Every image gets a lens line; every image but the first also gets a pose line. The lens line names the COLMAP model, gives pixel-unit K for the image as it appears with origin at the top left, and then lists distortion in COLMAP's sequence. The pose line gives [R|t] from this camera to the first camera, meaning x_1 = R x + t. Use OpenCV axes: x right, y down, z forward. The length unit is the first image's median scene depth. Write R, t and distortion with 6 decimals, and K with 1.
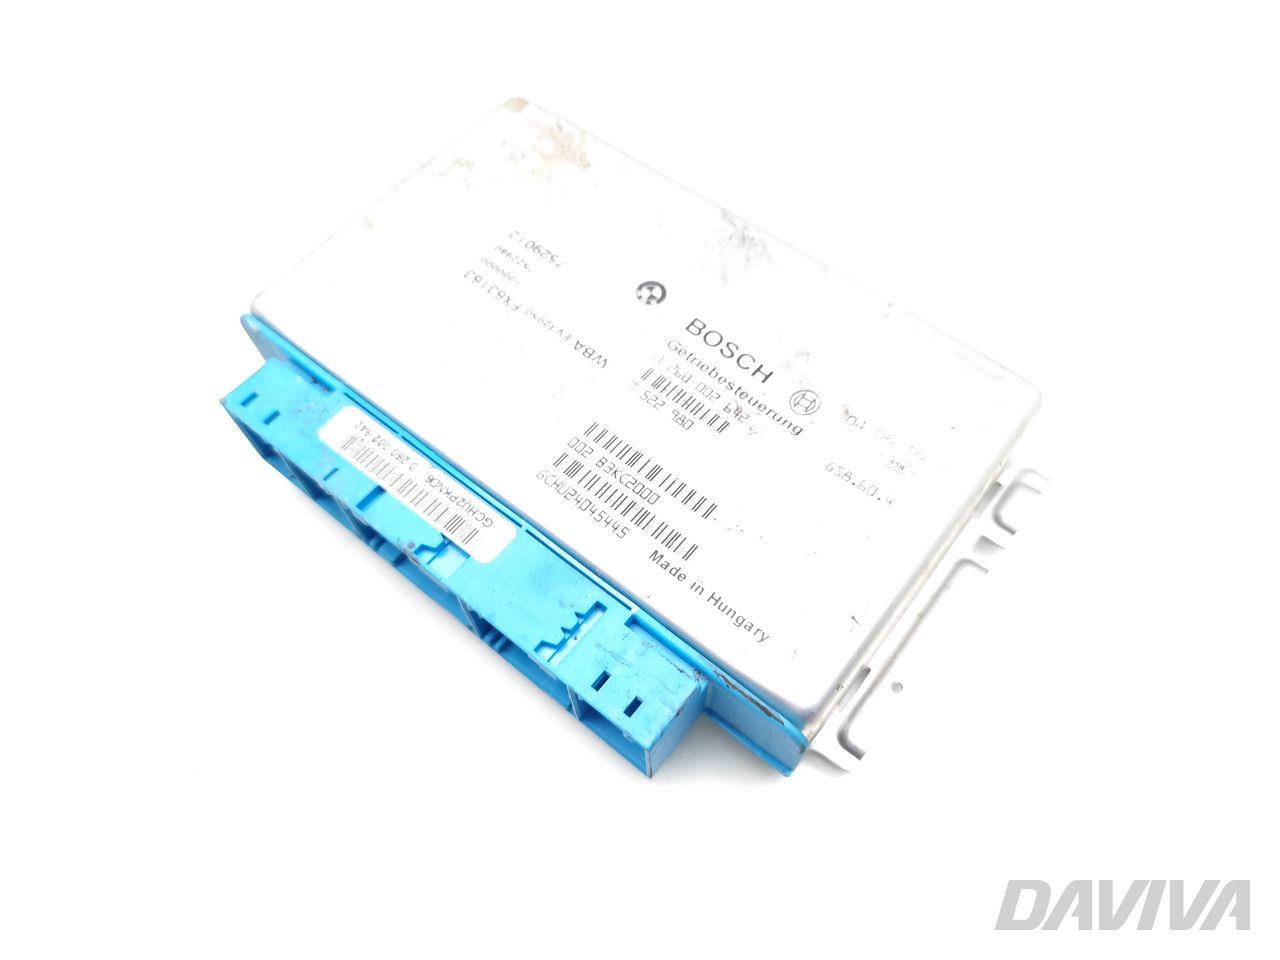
lens RADIAL K [[920.1, 0, 640.0], [0, 920.1, 480.0], [0, 0, 1]] dist [0.108653, -0.002380]
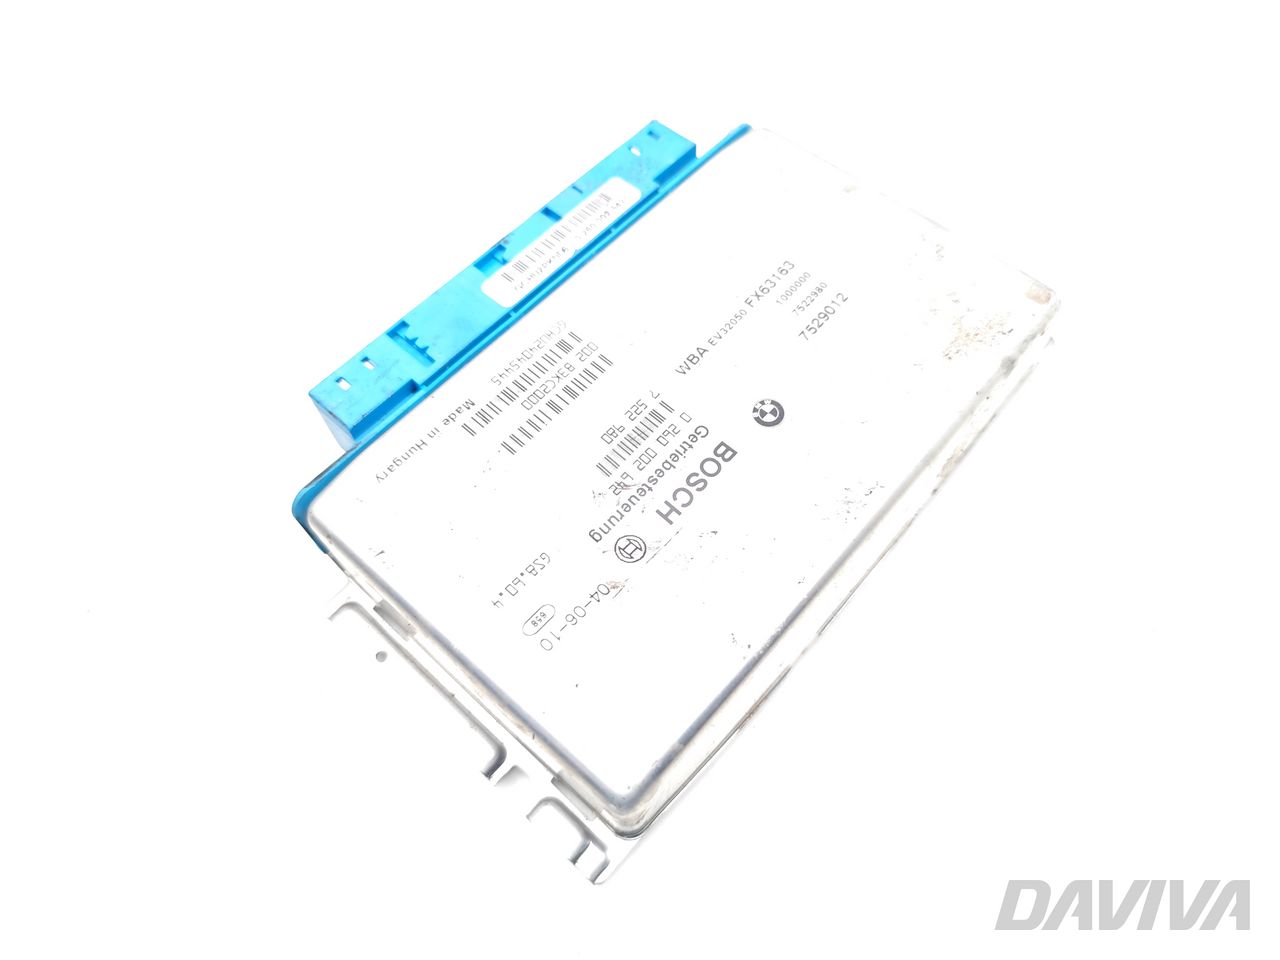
lens RADIAL K [[869.1, 0, 640.0], [0, 869.1, 480.0], [0, 0, 1]] dist [0.155566, -0.000329]
pose [[-0.048836, 0.886162, -0.460795, 0.552304], [-0.859824, 0.197460, 0.470863, -0.553690], [0.508250, 0.419198, 0.752300, 0.302503]]
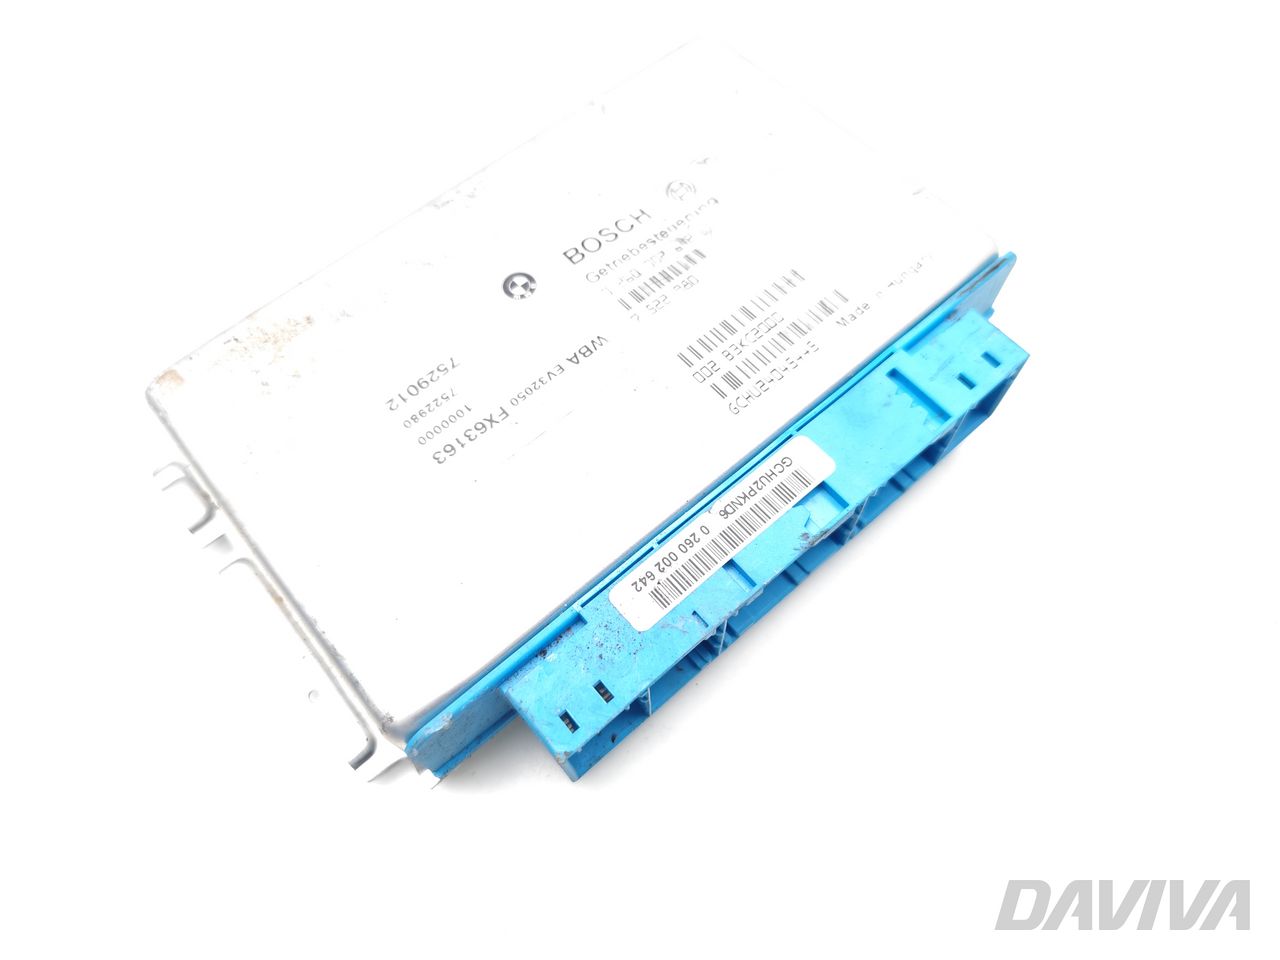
lens RADIAL K [[920.1, 0, 640.0], [0, 920.1, 480.0], [0, 0, 1]] dist [0.108653, -0.002380]
pose [[0.176906, -0.879008, 0.442775, -0.592333], [0.869097, 0.350648, 0.348877, -0.385182], [-0.461924, 0.323096, 0.825975, 0.281222]]
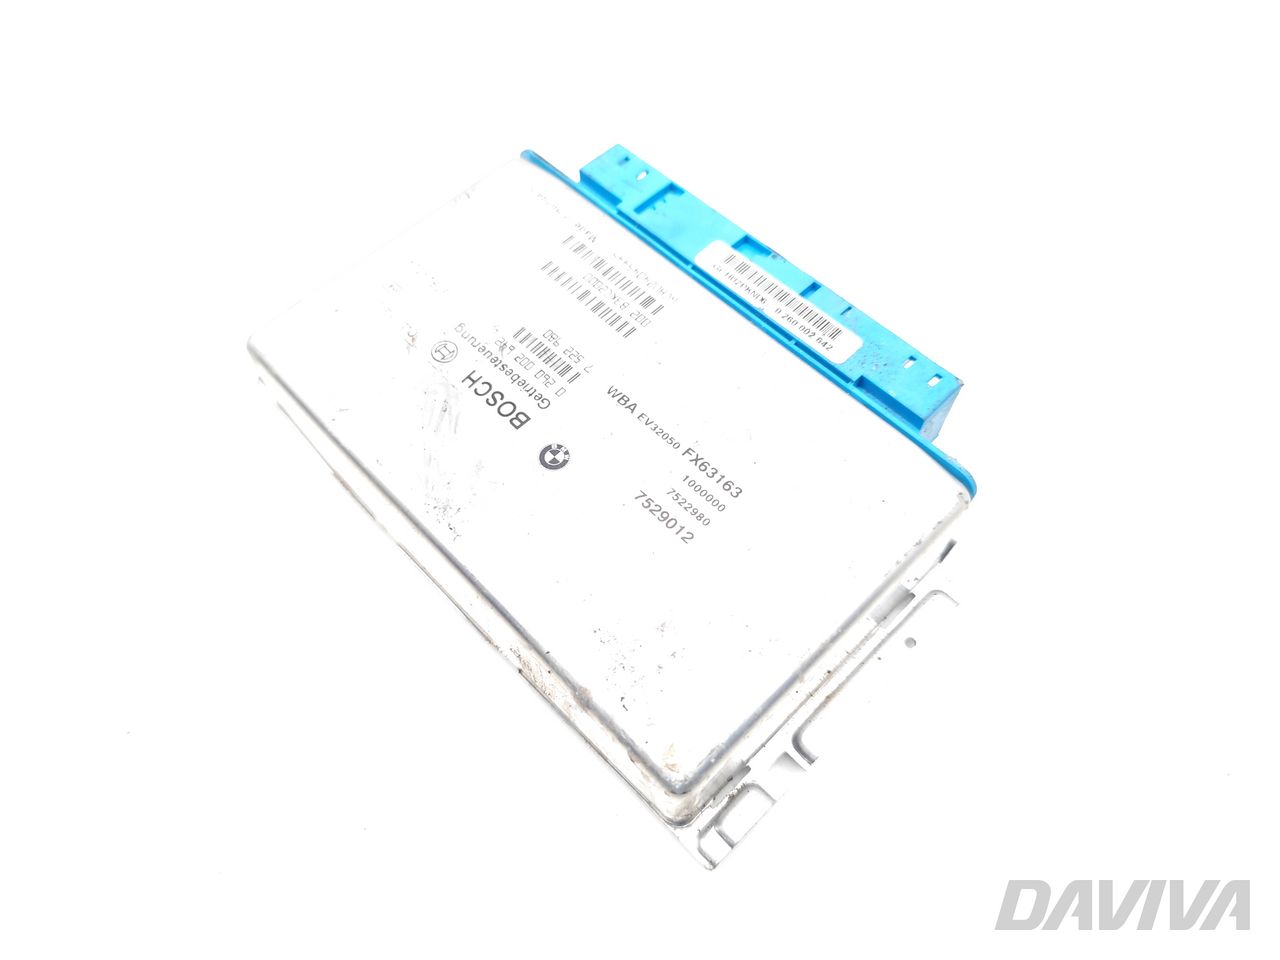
lens RADIAL K [[869.1, 0, 640.0], [0, 869.1, 480.0], [0, 0, 1]] dist [0.155566, -0.000329]
pose [[-0.991378, -0.078436, 0.104966, -0.199511], [0.130455, -0.515579, 0.846853, -1.104812], [-0.012305, 0.853245, 0.521366, 0.581667]]
